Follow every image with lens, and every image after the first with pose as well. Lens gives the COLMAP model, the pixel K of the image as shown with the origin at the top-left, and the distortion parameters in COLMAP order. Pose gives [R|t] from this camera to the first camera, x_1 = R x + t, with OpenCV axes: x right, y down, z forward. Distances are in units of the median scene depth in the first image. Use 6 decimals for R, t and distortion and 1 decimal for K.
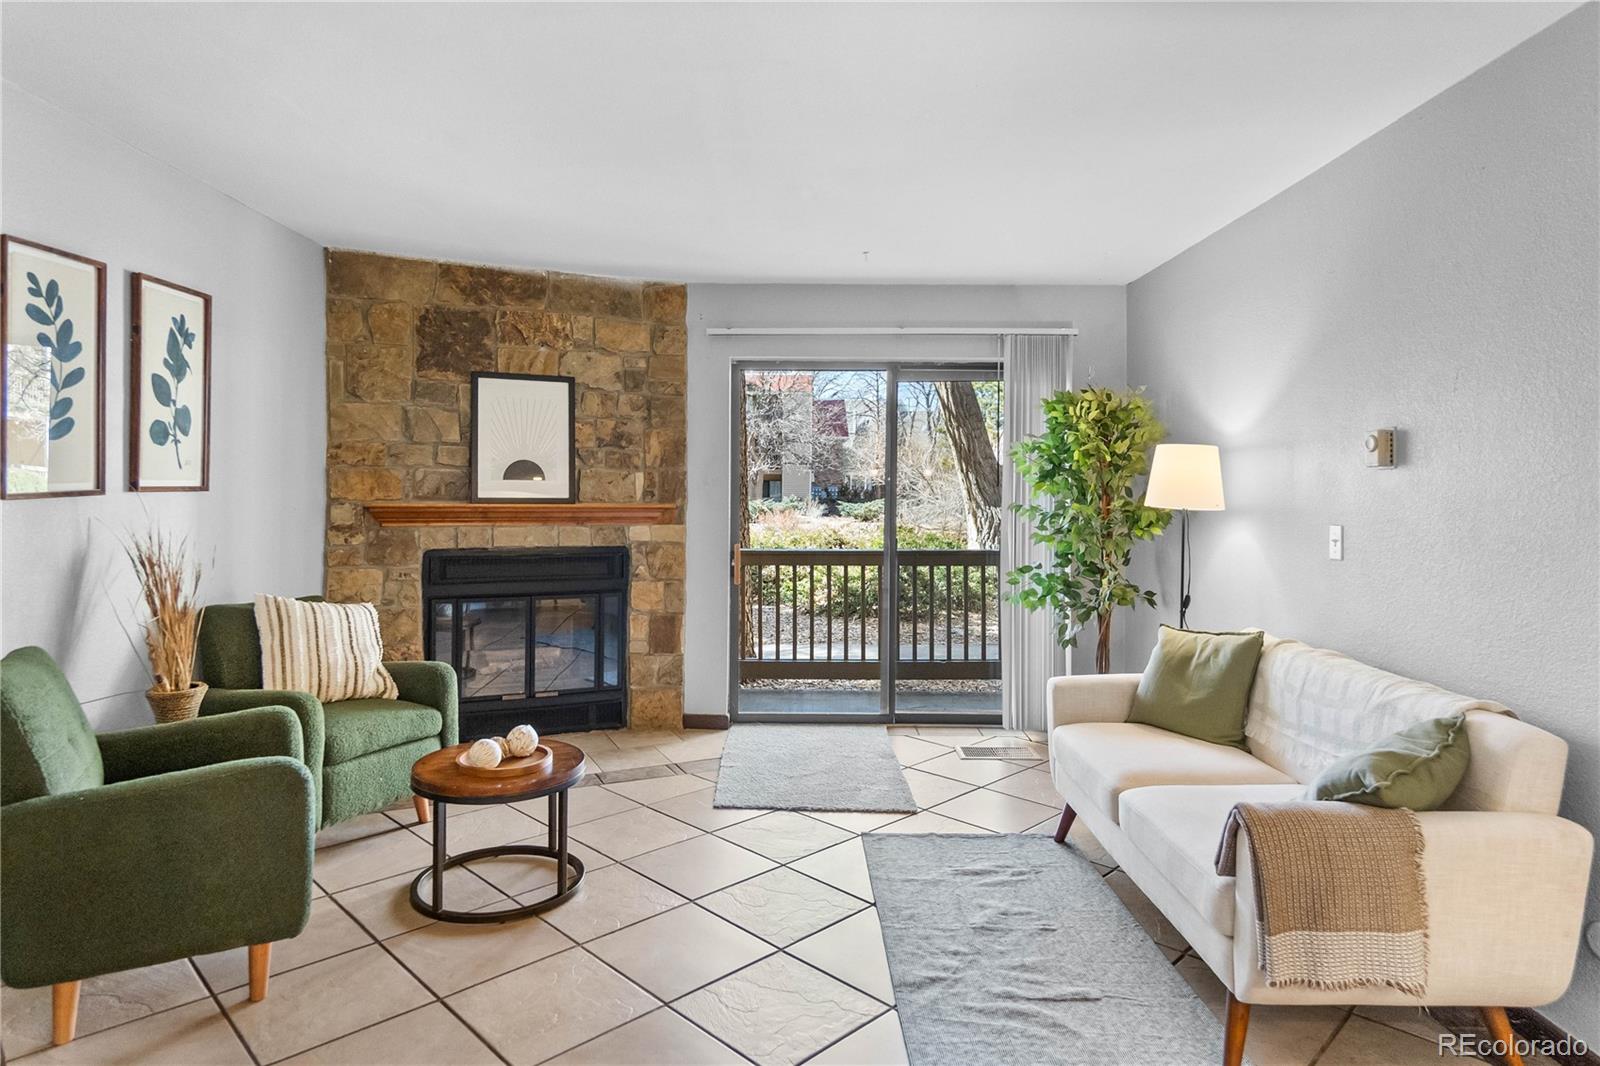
lens RADIAL K [[918.0, 0, 802.0], [0, 918.0, 501.7], [0, 0, 1]] dist [0.002254, 0.000091]
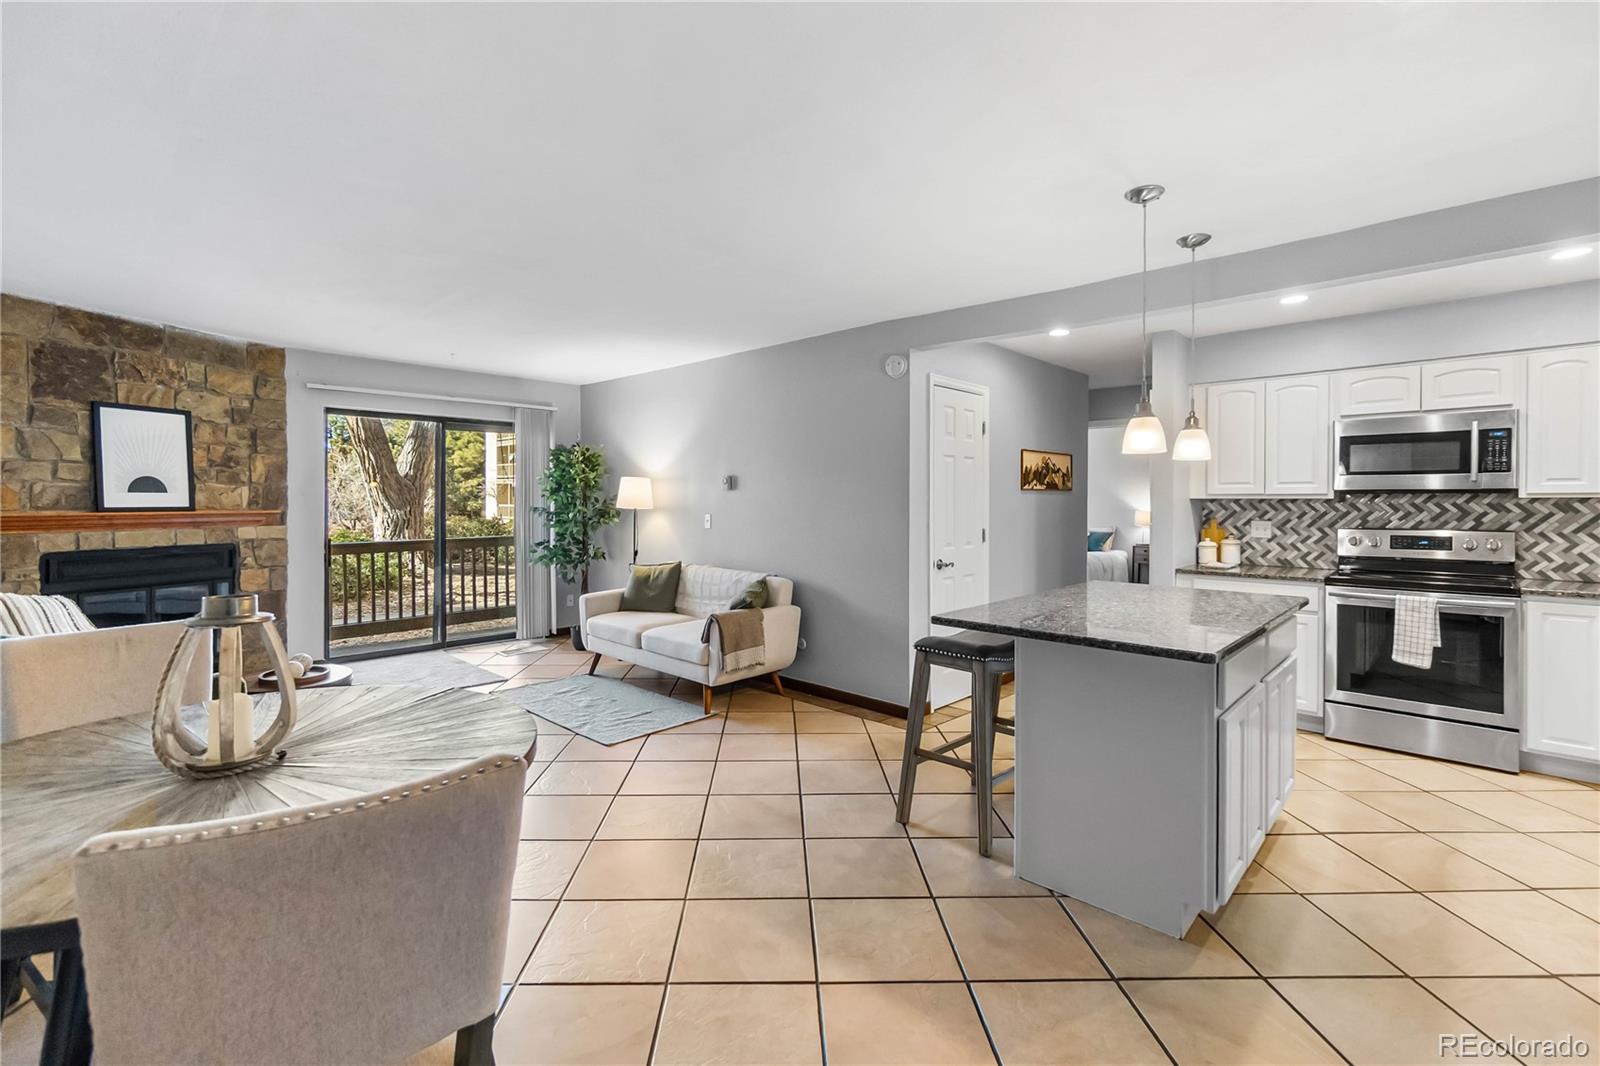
lens RADIAL K [[686.4, 0, 791.6], [0, 686.4, 530.7], [0, 0, 1]] dist [-0.000842, 0.000543]
pose [[0.692383, -0.037216, 0.720569, -0.374583], [0.009658, 0.999057, 0.042319, -0.003031], [-0.721465, -0.022342, 0.692090, -0.267144]]
